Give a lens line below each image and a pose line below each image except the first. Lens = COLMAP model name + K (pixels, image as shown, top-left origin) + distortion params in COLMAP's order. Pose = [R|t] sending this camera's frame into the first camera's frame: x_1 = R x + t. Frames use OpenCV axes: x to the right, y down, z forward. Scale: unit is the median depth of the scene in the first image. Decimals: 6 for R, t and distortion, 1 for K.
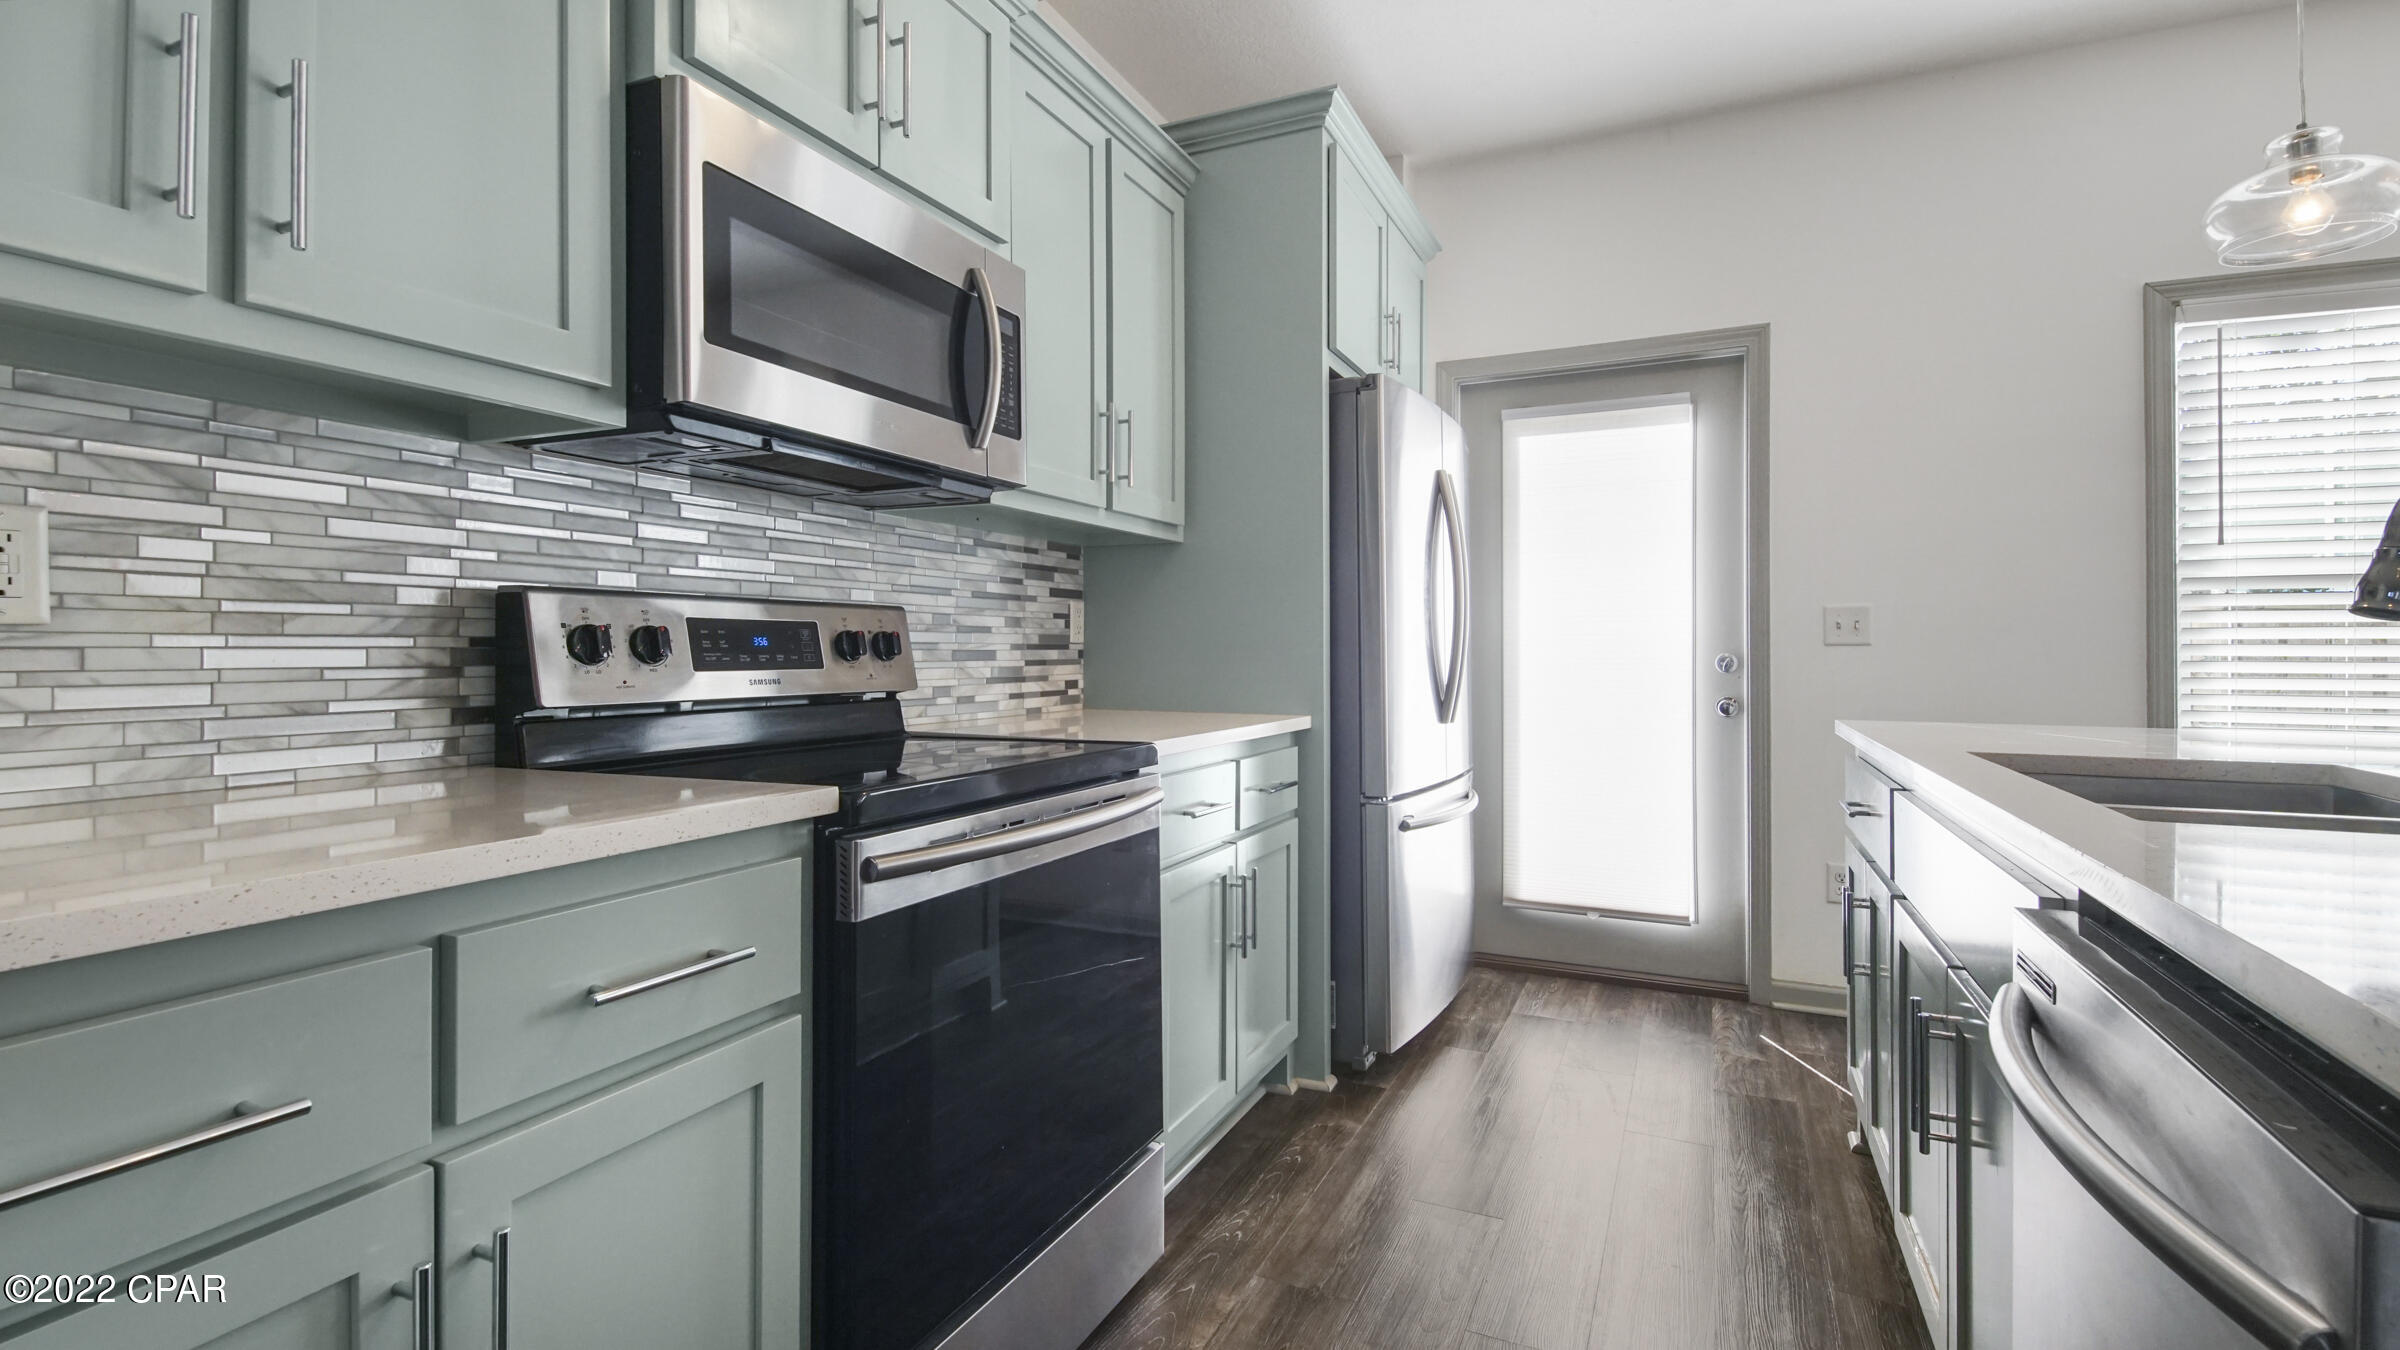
lens RADIAL K [[1095.8, 0, 1208.8], [0, 1095.8, 667.1], [0, 0, 1]] dist [0.003961, -0.000630]
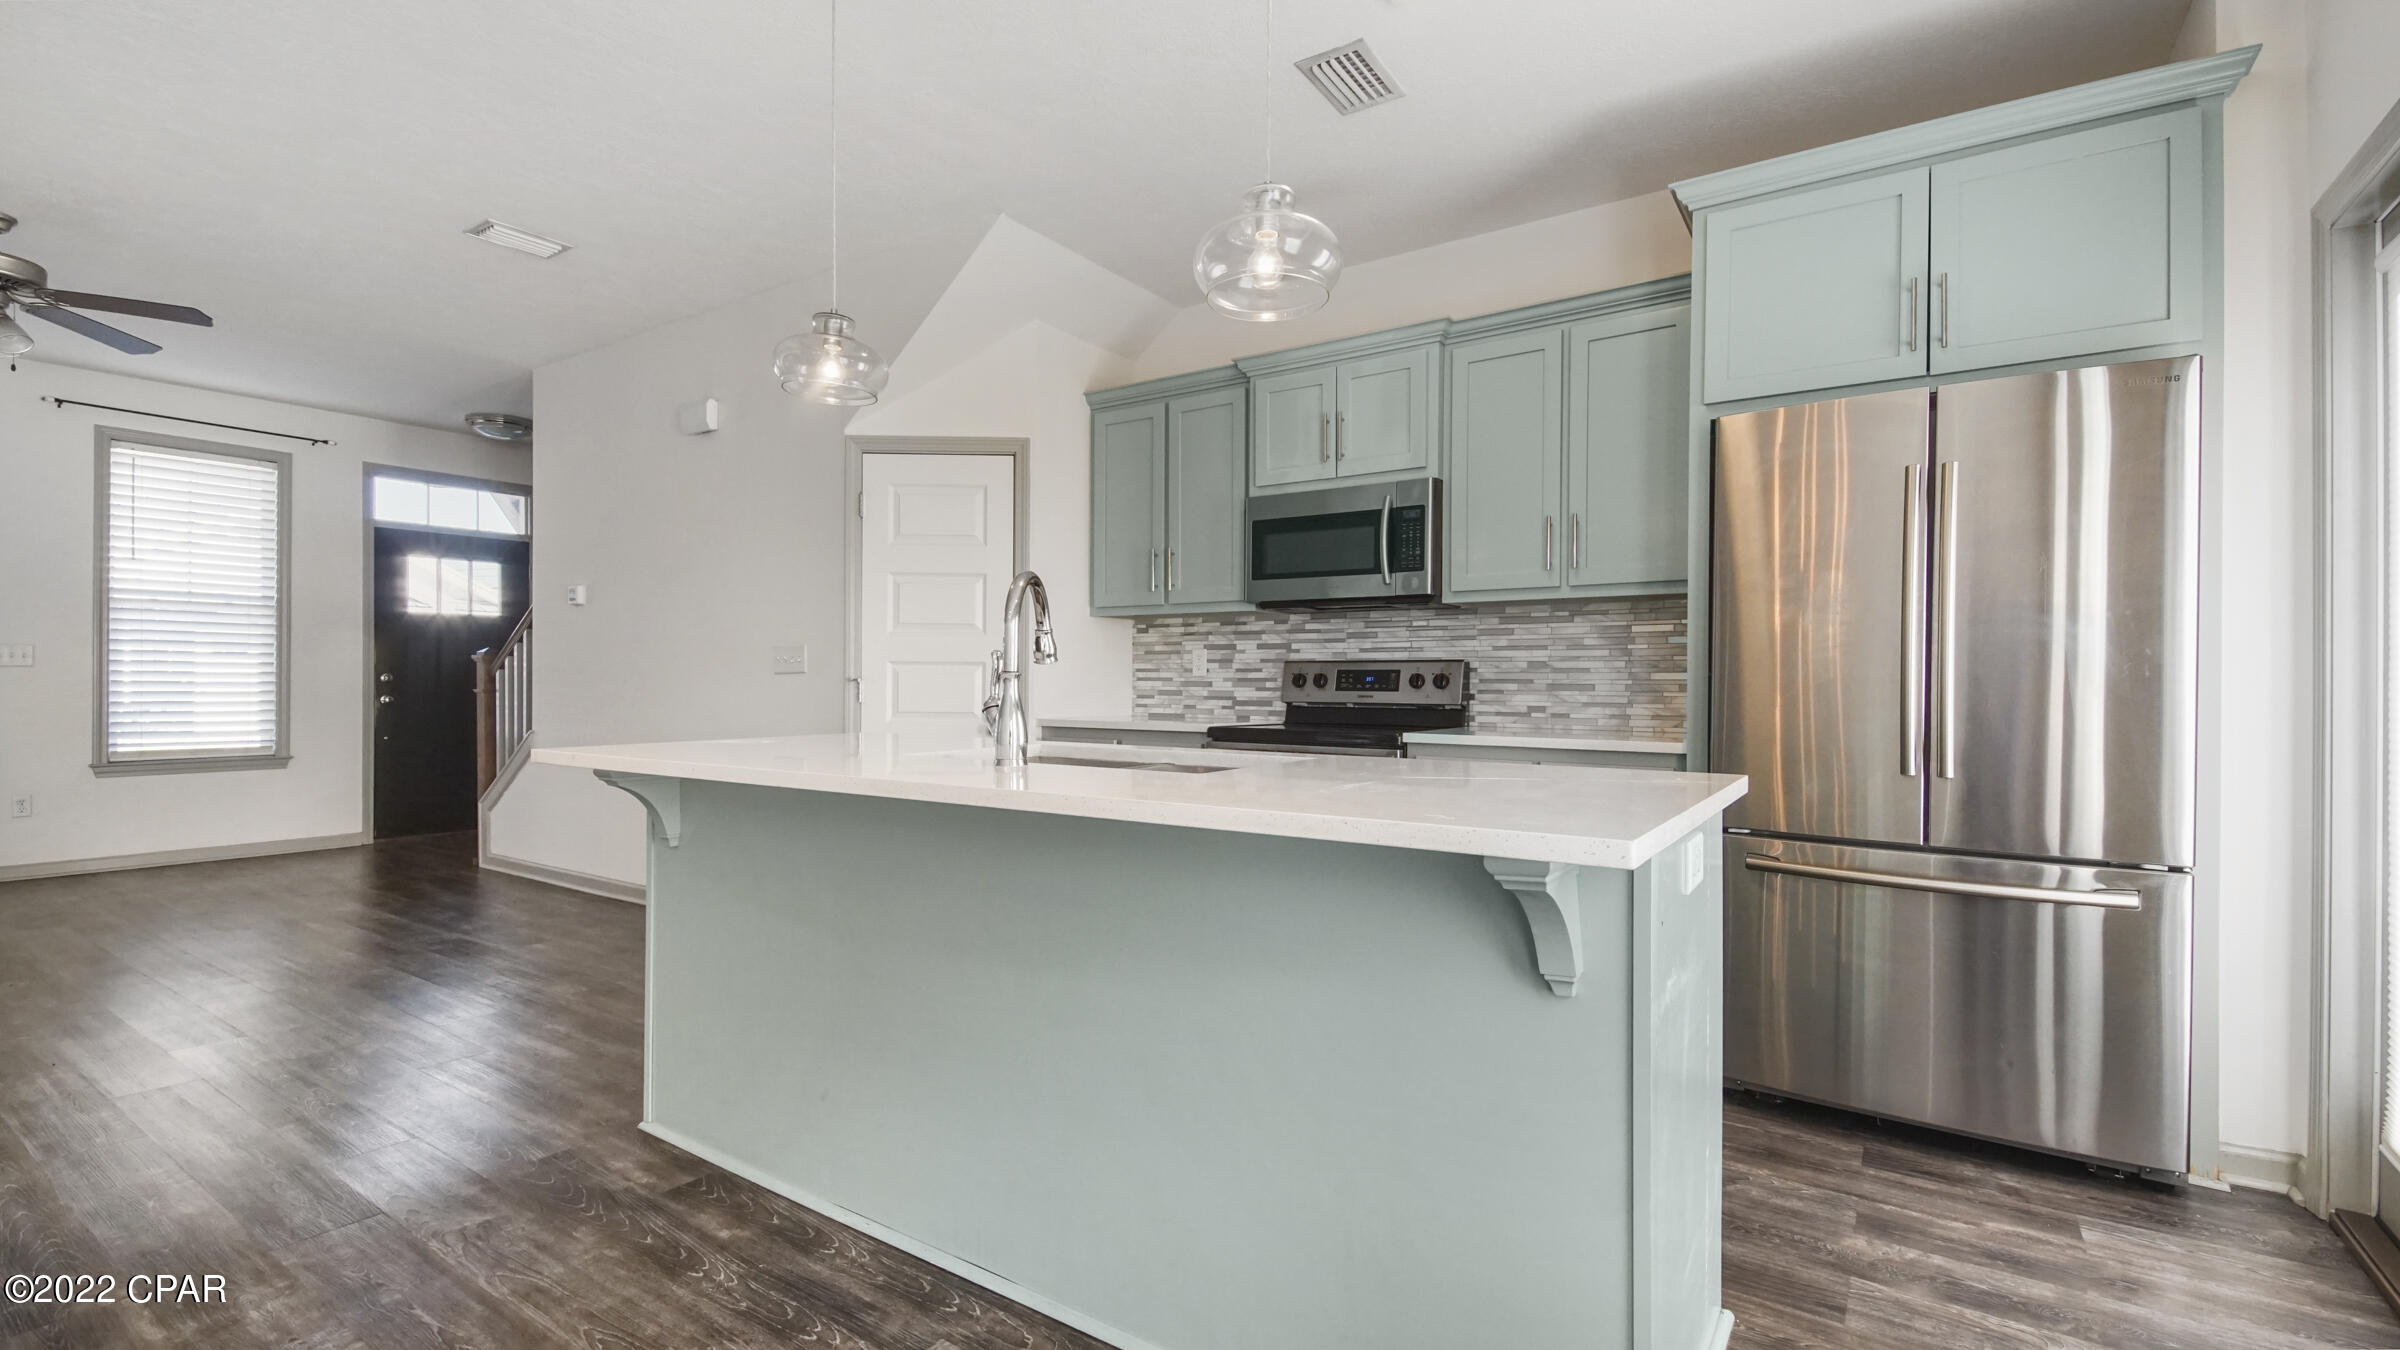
lens RADIAL K [[1042.6, 0, 1197.1], [0, 1042.6, 685.8], [0, 0, 1]] dist [0.030325, -0.018655]
pose [[-0.162994, -0.000351, -0.986627, 1.962430], [-0.022175, 0.999749, 0.003308, -0.009125], [0.986378, 0.022417, -0.162961, 1.070303]]
